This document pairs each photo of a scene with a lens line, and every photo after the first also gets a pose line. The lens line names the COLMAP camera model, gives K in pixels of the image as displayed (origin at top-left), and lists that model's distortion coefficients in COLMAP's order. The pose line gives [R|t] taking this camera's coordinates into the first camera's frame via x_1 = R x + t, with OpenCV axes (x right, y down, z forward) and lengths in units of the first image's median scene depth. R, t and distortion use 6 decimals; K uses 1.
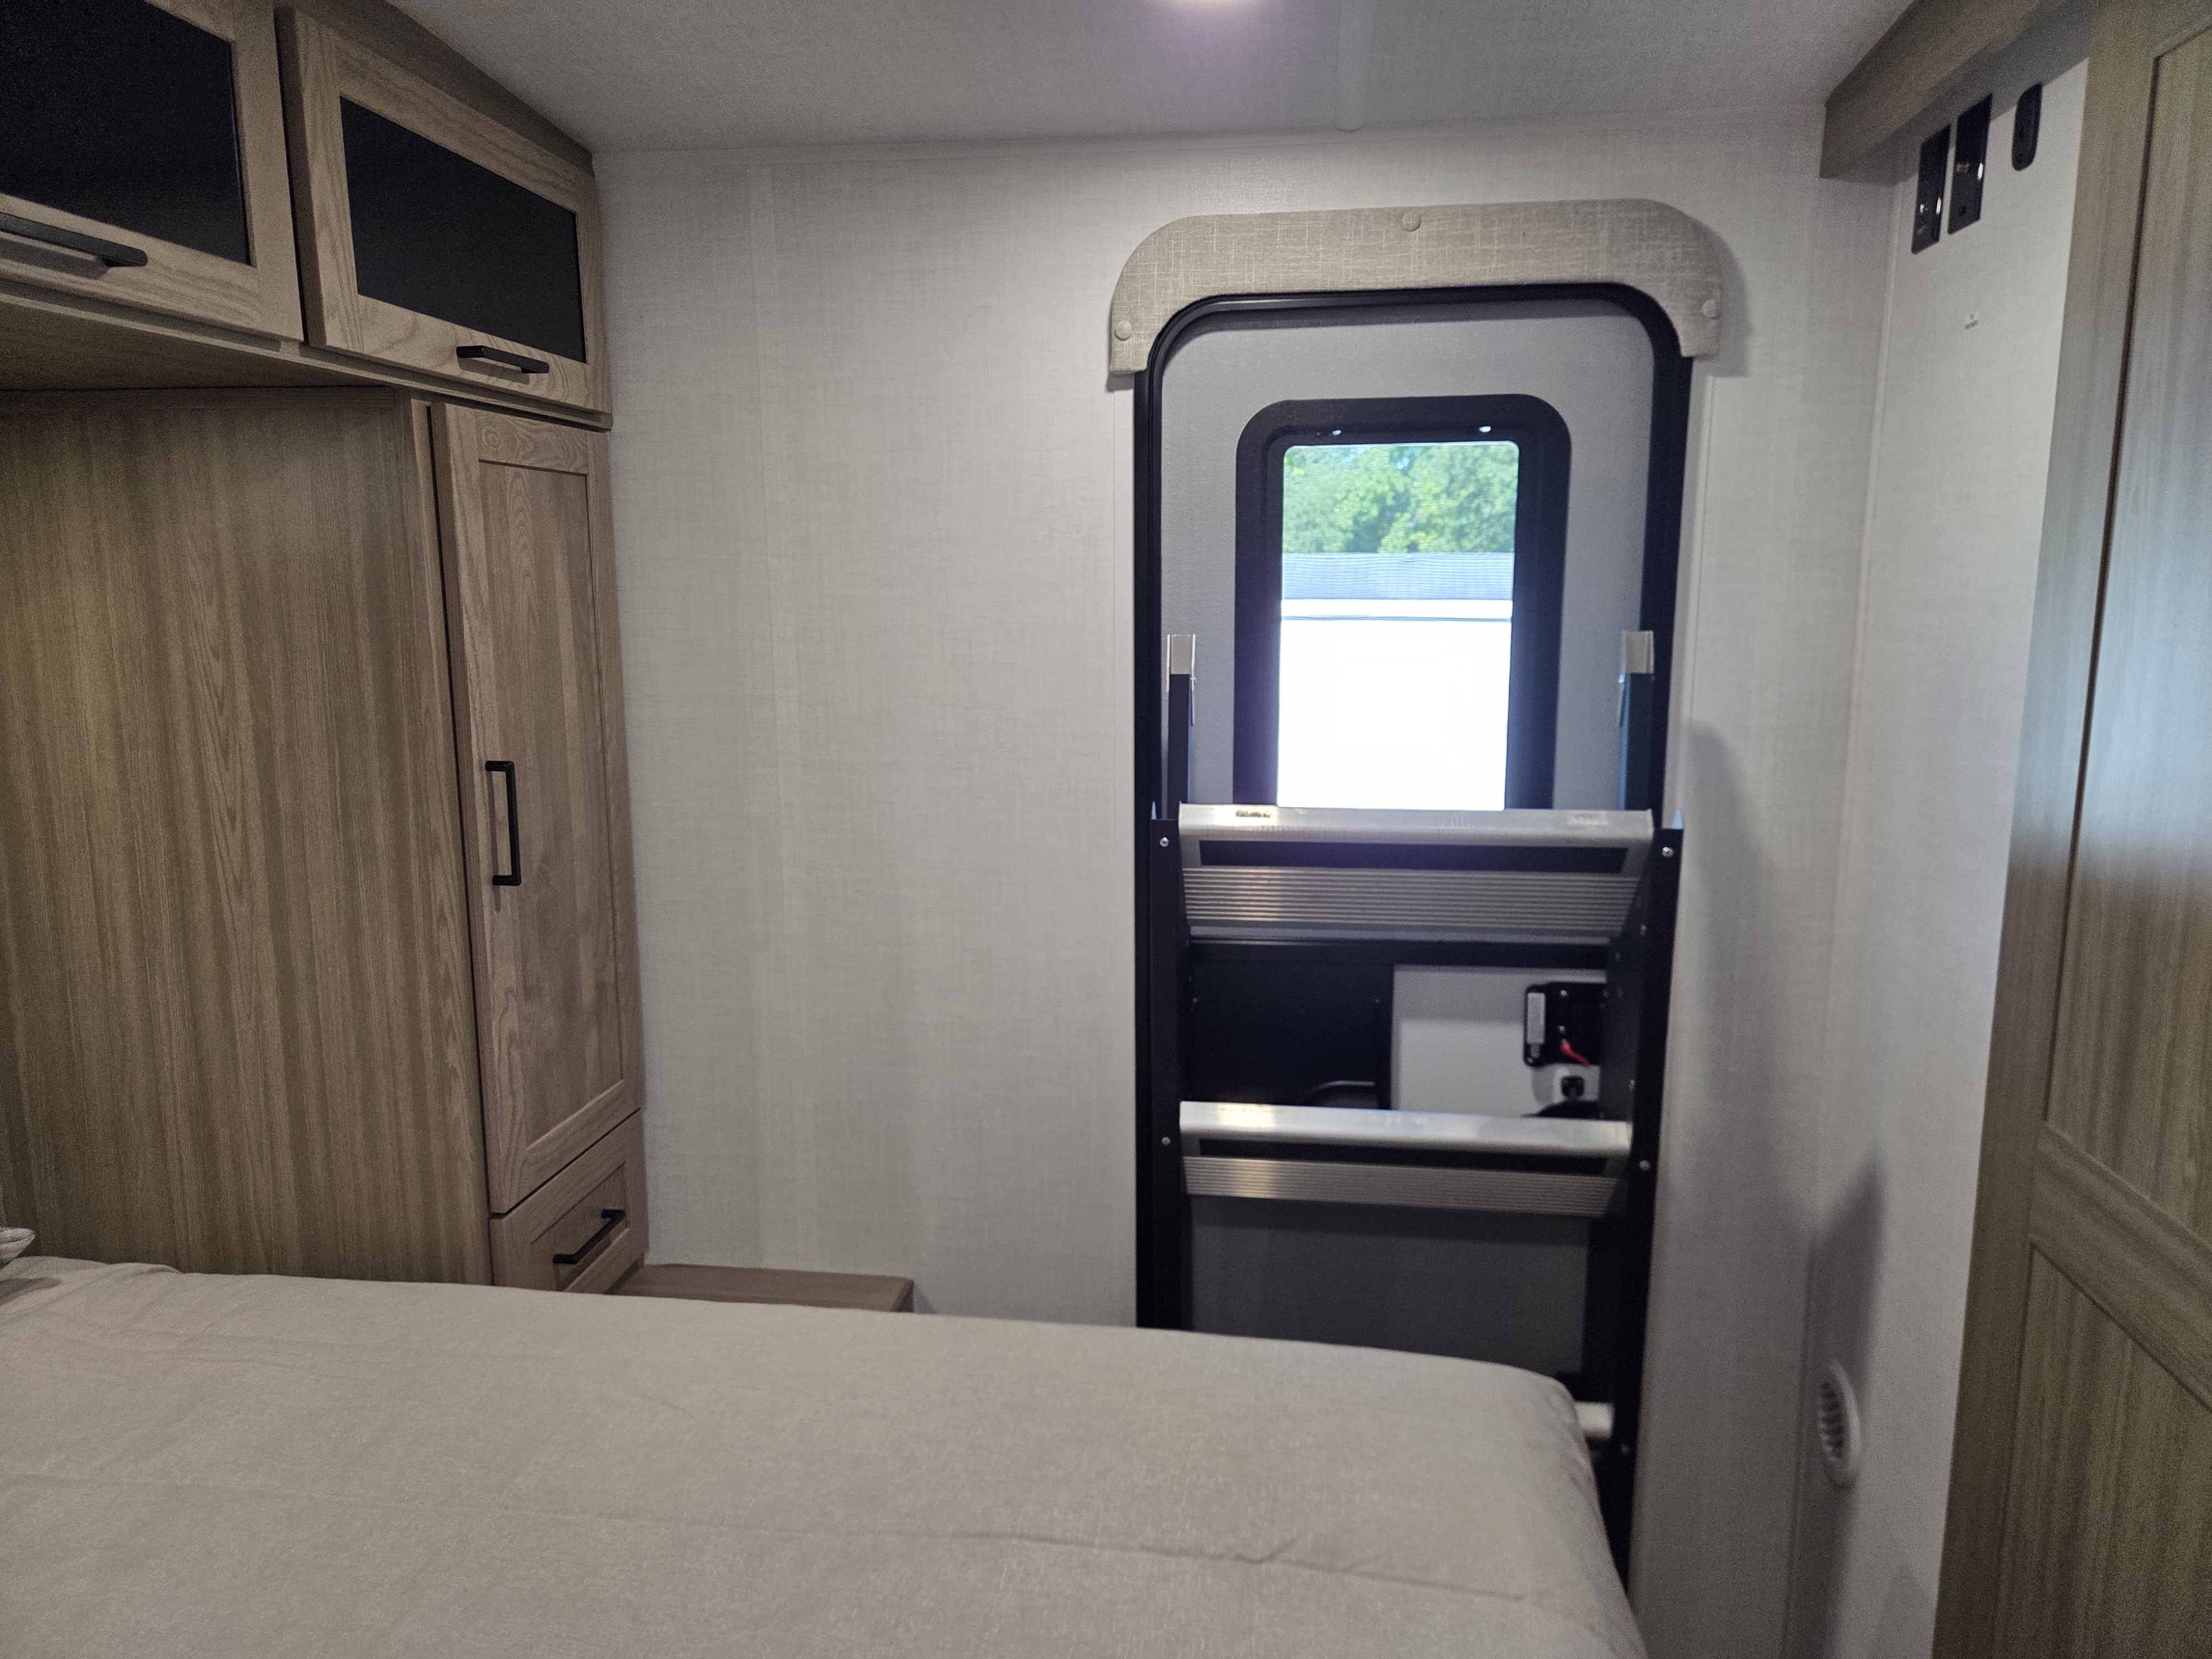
lens RADIAL K [[1479.0, 0, 1095.5], [0, 1479.0, 814.8], [0, 0, 1]] dist [0.062977, -0.055327]
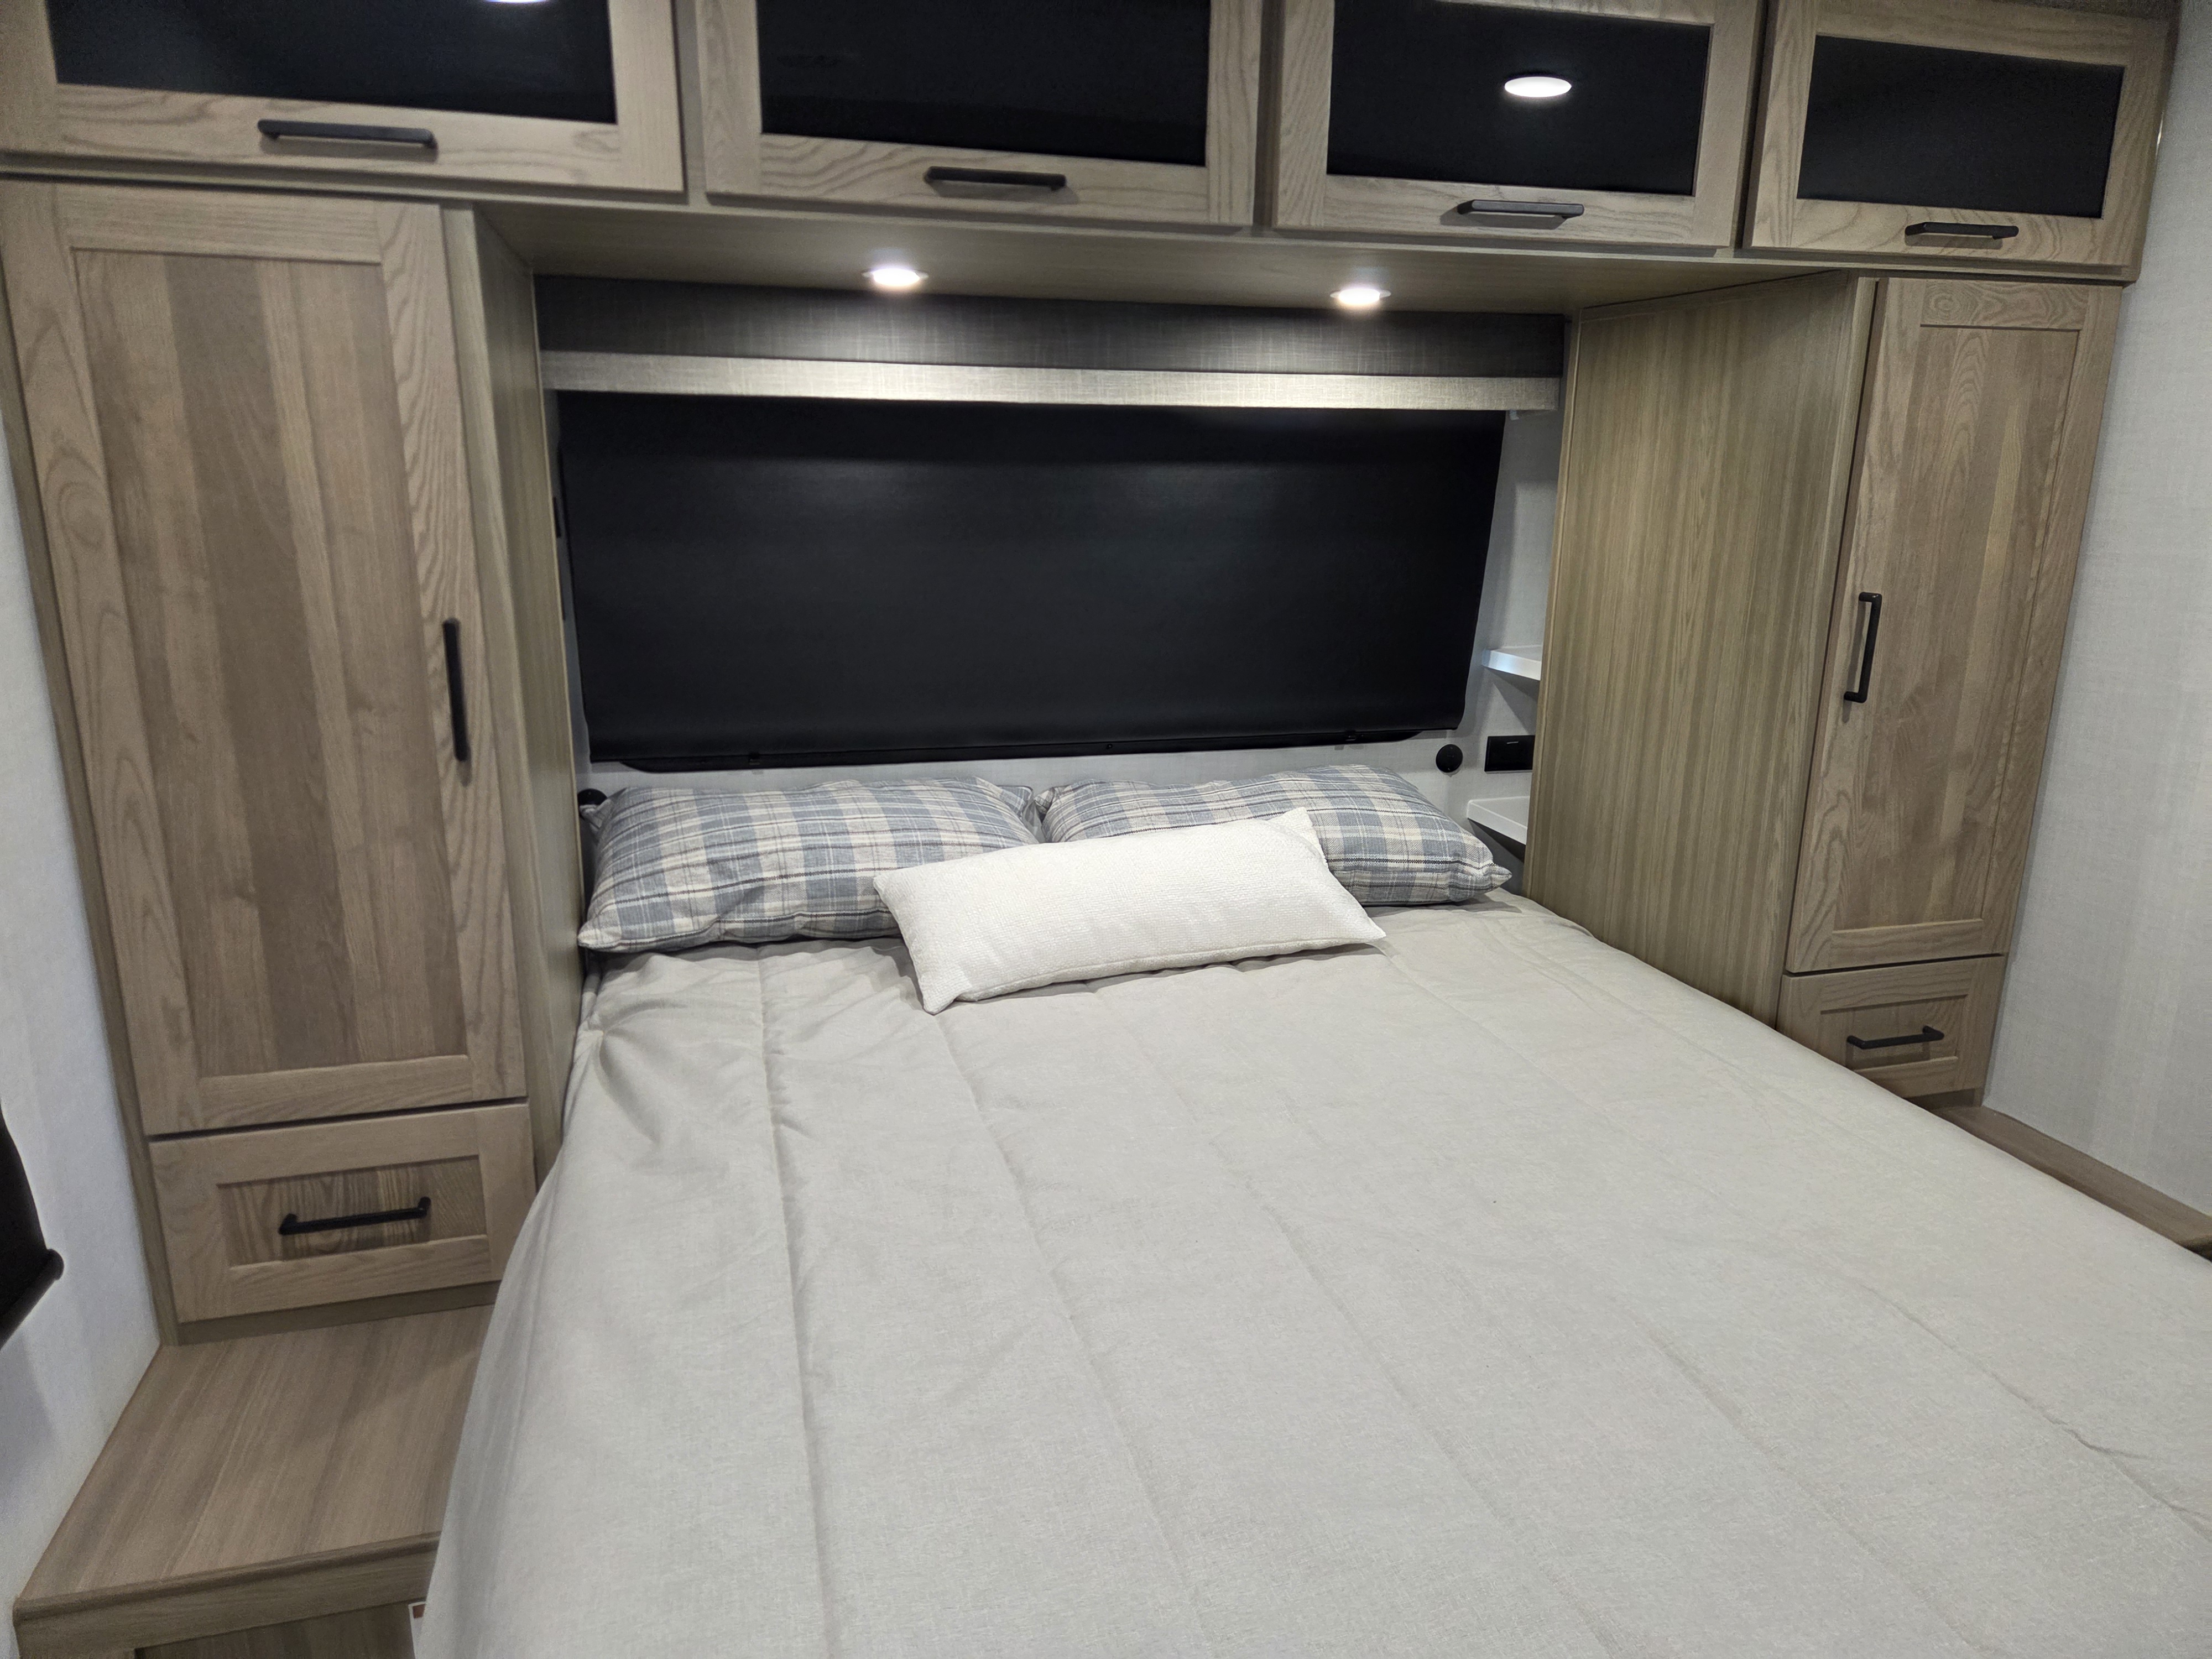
lens RADIAL K [[1475.0, 0, 1097.8], [0, 1475.0, 798.2], [0, 0, 1]] dist [0.061706, -0.051479]
pose [[0.403960, 0.209726, -0.890411, 0.416537], [-0.154013, 0.975062, 0.159792, 0.025915], [0.901718, 0.072586, 0.426187, -0.018512]]
